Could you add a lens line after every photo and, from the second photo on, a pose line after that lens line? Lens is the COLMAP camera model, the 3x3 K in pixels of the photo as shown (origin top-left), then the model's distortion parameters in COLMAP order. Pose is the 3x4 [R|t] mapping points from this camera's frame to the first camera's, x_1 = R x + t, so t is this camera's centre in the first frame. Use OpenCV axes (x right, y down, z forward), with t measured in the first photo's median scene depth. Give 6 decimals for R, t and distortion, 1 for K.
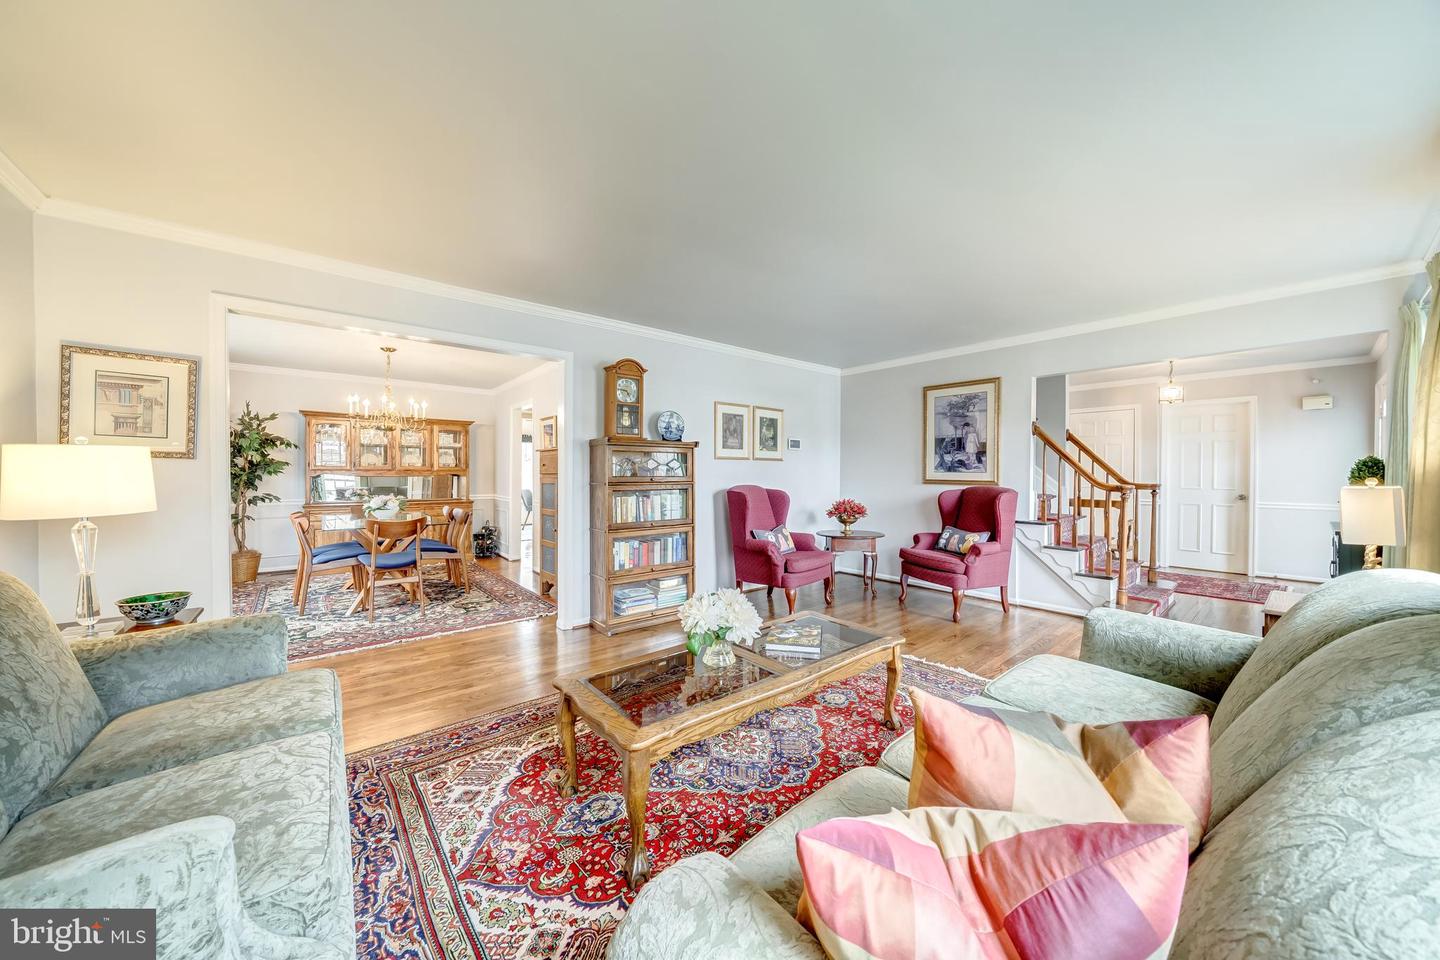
lens RADIAL K [[490.4, 0, 725.3], [0, 490.4, 478.5], [0, 0, 1]] dist [-0.004774, -0.000033]
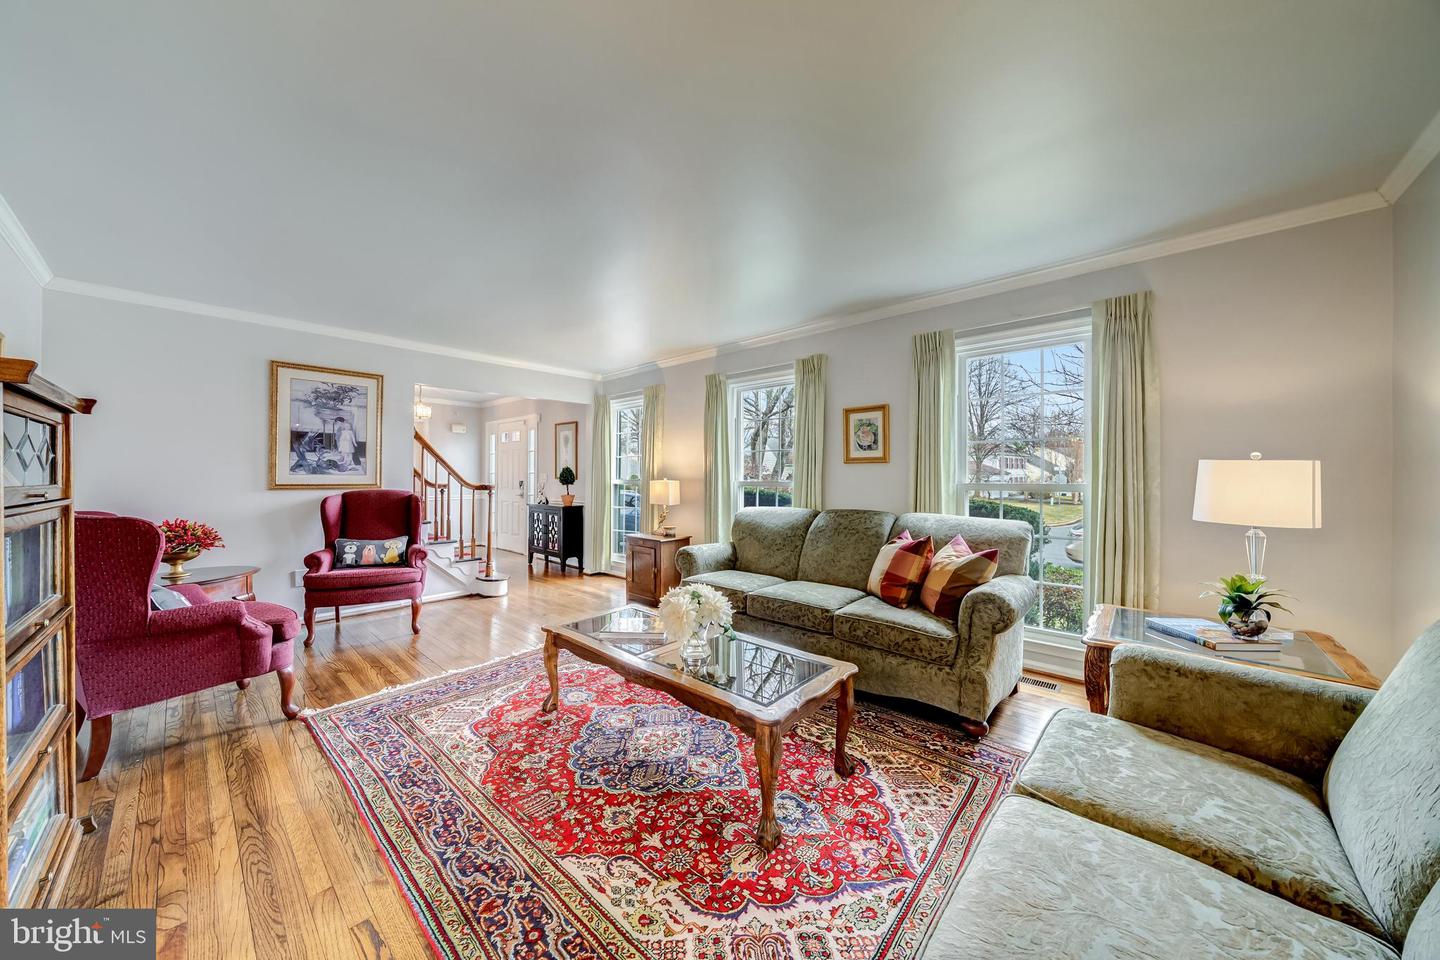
lens RADIAL K [[490.4, 0, 715.7], [0, 490.4, 473.4], [0, 0, 1]] dist [-0.004774, -0.000033]
pose [[-0.133243, 0.002279, 0.991081, -1.123518], [0.014219, 0.999899, -0.000388, -0.013330], [-0.990981, 0.014041, -0.133262, 1.151810]]
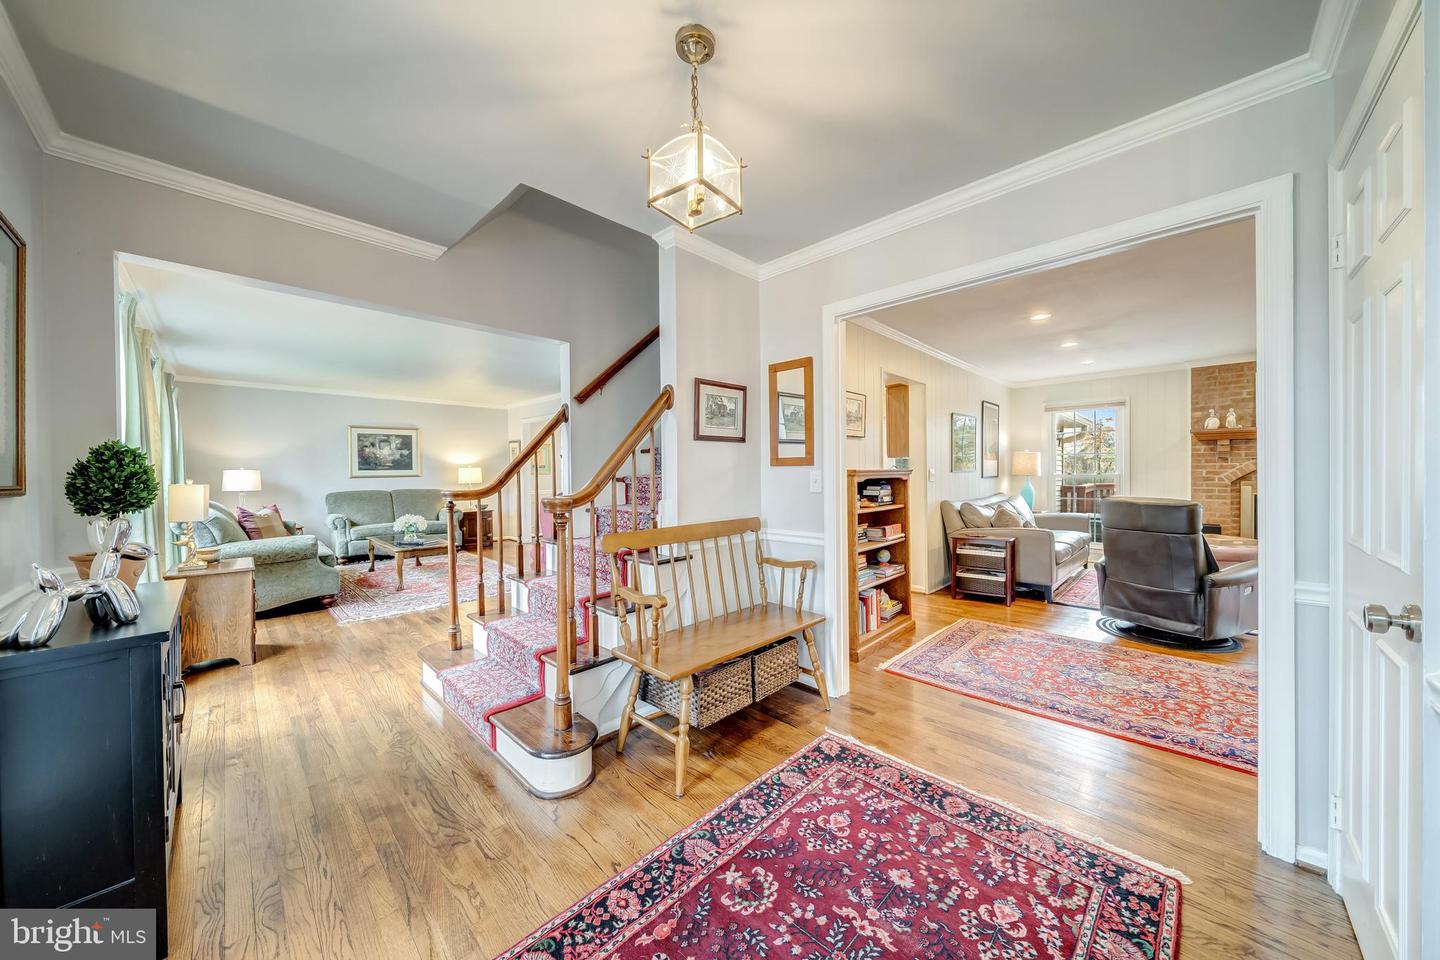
lens RADIAL K [[490.4, 0, 719.2], [0, 490.4, 473.4], [0, 0, 1]] dist [-0.004774, -0.000033]
pose [[0.100925, 0.002747, -0.994890, 3.239959], [-0.004850, 0.999986, 0.002269, -0.027033], [0.994882, 0.004597, 0.100937, 2.701808]]
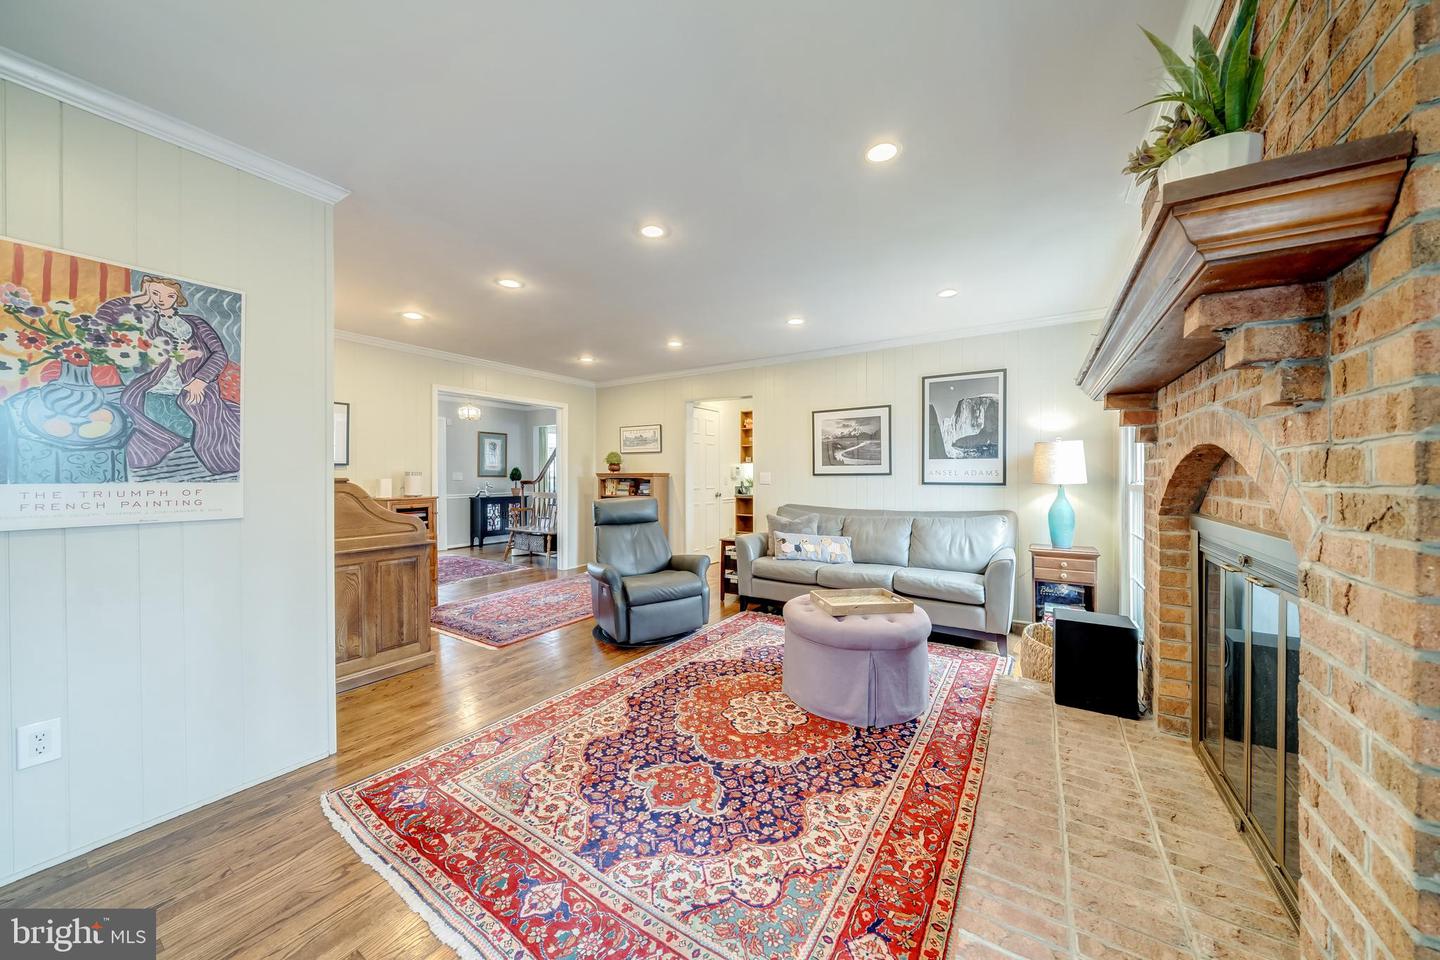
lens RADIAL K [[490.4, 0, 717.5], [0, 490.4, 473.9], [0, 0, 1]] dist [-0.004774, -0.000033]
pose [[-0.954750, 0.001194, -0.297407, 1.868592], [-0.002595, 0.999920, 0.012346, -0.075791], [0.297398, 0.012559, -0.954671, 6.568699]]
